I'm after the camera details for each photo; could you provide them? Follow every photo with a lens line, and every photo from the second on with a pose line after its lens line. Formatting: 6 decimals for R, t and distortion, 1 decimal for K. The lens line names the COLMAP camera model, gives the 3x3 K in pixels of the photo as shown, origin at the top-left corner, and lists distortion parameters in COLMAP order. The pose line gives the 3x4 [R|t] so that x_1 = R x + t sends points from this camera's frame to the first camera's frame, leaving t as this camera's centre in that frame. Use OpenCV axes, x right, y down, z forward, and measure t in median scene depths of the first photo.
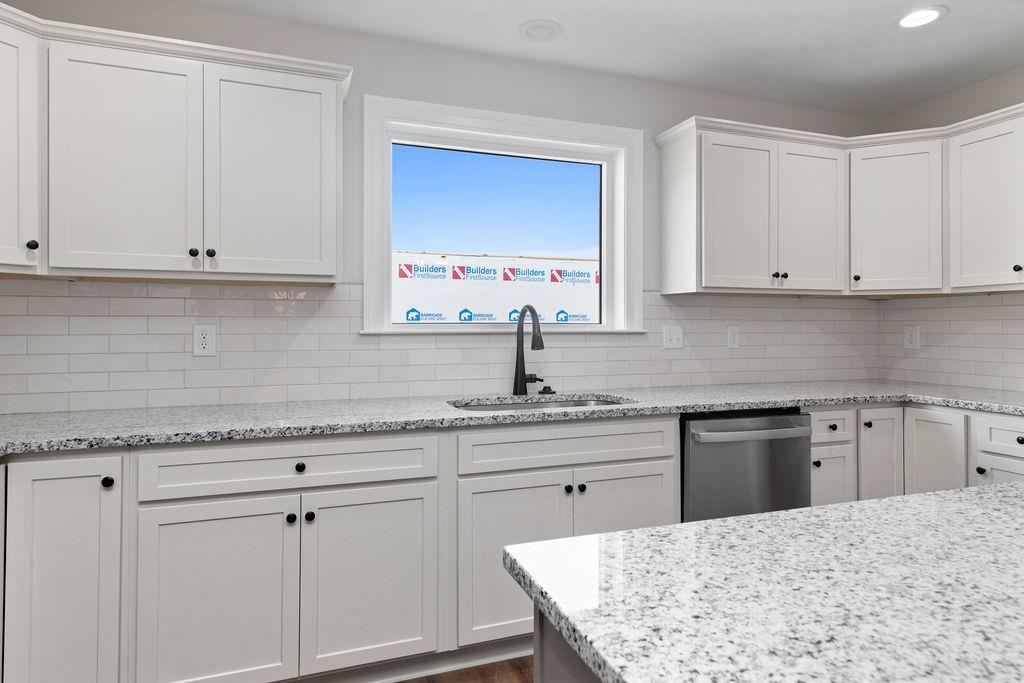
lens RADIAL K [[593.8, 0, 519.4], [0, 593.8, 320.1], [0, 0, 1]] dist [0.021700, -0.007410]
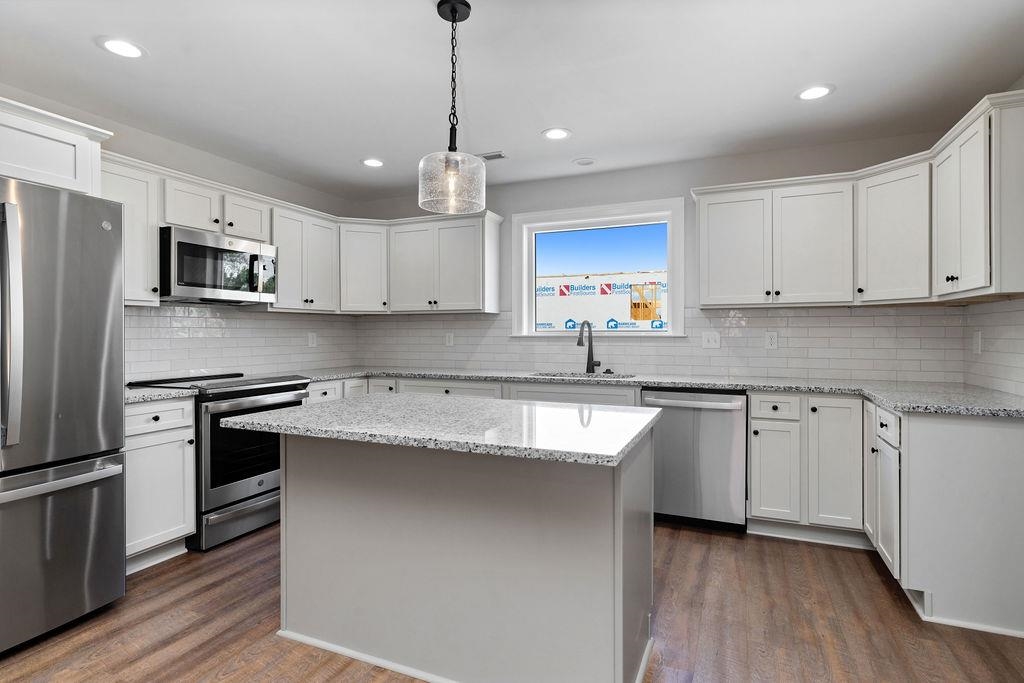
lens RADIAL K [[537.0, 0, 514.5], [0, 537.0, 333.2], [0, 0, 1]] dist [0.001857, 0.000585]
pose [[0.726621, -0.001423, -0.687037, 1.020347], [0.009633, 0.999921, 0.008118, -0.002852], [0.686971, -0.012517, 0.726577, -0.296811]]
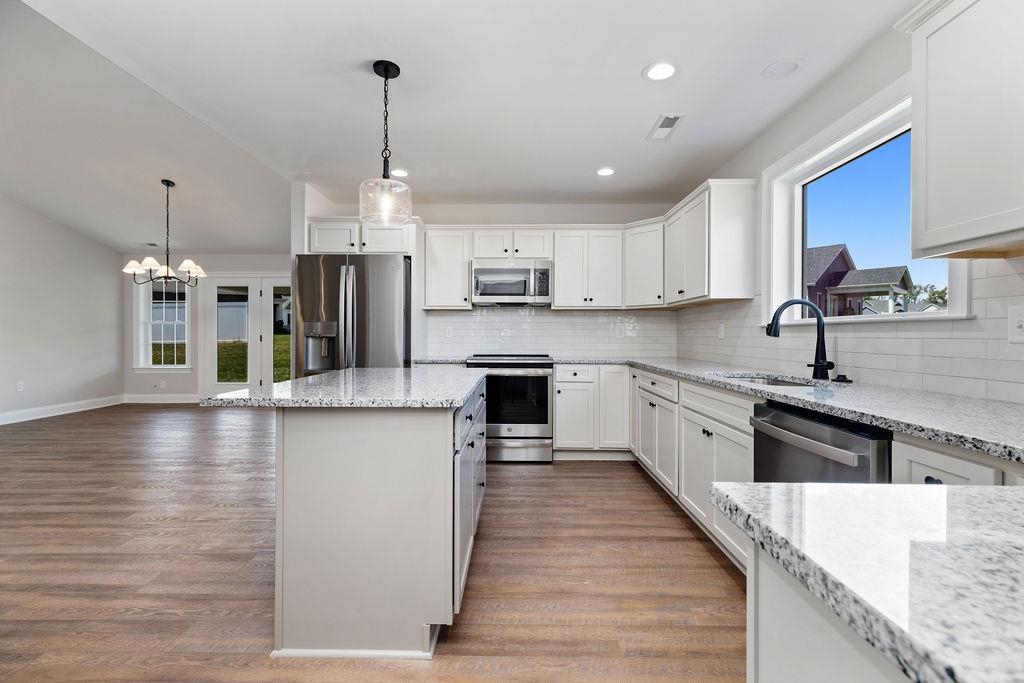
lens RADIAL K [[459.1, 0, 508.3], [0, 459.1, 334.7], [0, 0, 1]] dist [0.005143, 0.000138]
pose [[-0.365269, -0.003530, -0.930895, 1.162382], [0.006489, 0.999959, -0.006337, 0.050396], [0.930879, -0.008355, -0.365231, 0.875105]]
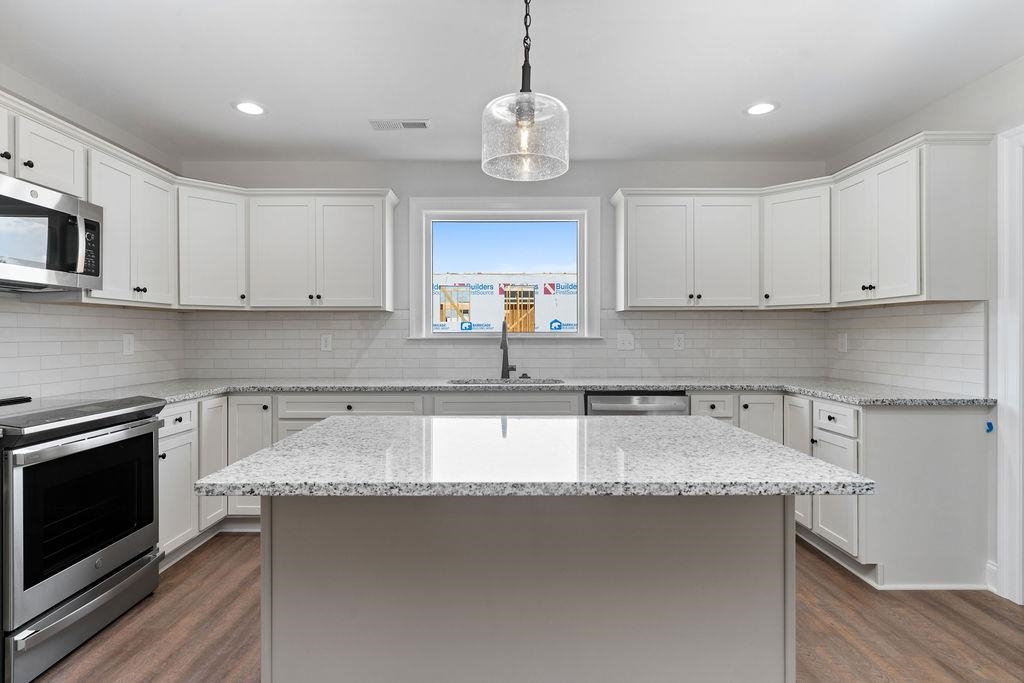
lens RADIAL K [[537.0, 0, 510.1], [0, 537.0, 334.5], [0, 0, 1]] dist [0.001857, 0.000585]
pose [[0.942663, -0.002610, -0.333735, 0.549019], [0.006155, 0.999935, 0.009565, -0.003248], [0.333688, -0.011071, 0.942618, -0.364872]]
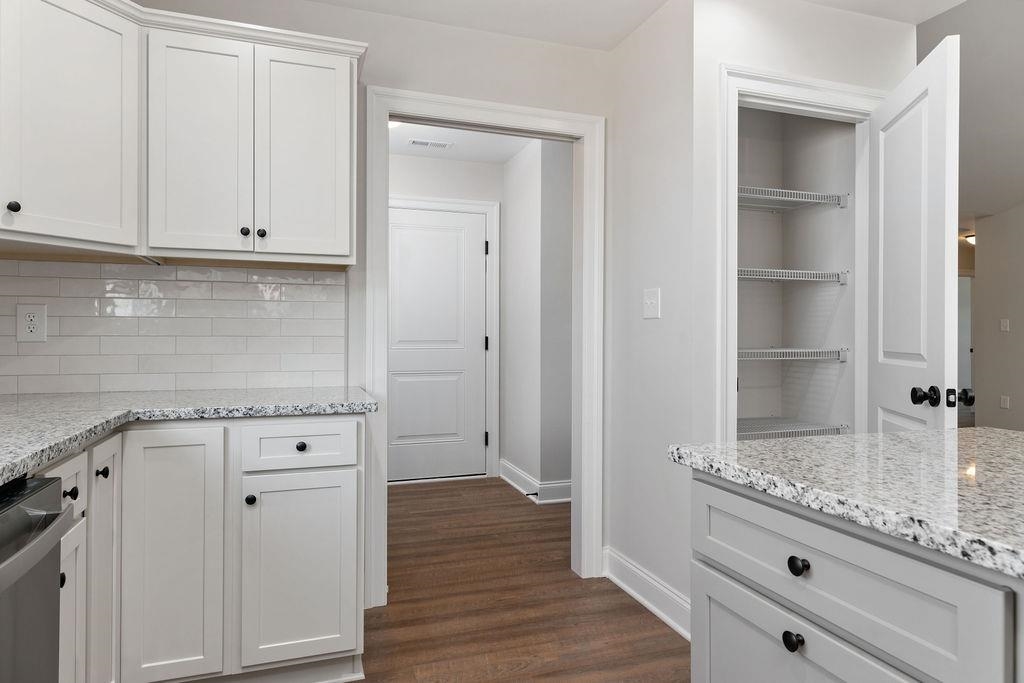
lens RADIAL K [[648.5, 0, 510.6], [0, 648.5, 336.7], [0, 0, 1]] dist [0.001892, -0.000918]
pose [[0.029464, -0.008534, 0.999529, -0.008457], [-0.014852, 0.999849, 0.008974, 0.042484], [-0.999456, -0.015109, 0.029332, 0.684068]]
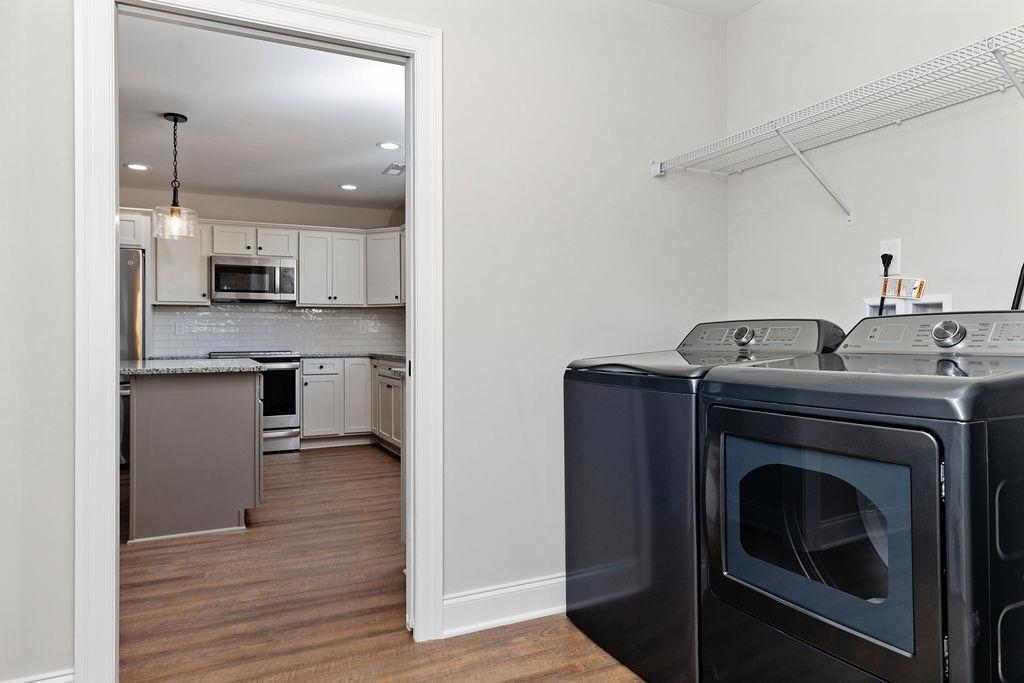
lens RADIAL K [[648.5, 0, 520.6], [0, 648.5, 332.8], [0, 0, 1]] dist [0.001892, -0.000918]
pose [[0.104367, -0.009235, -0.994496, 2.162503], [0.014641, 0.999863, -0.007748, 0.081617], [0.994431, -0.013752, 0.104488, 1.008245]]
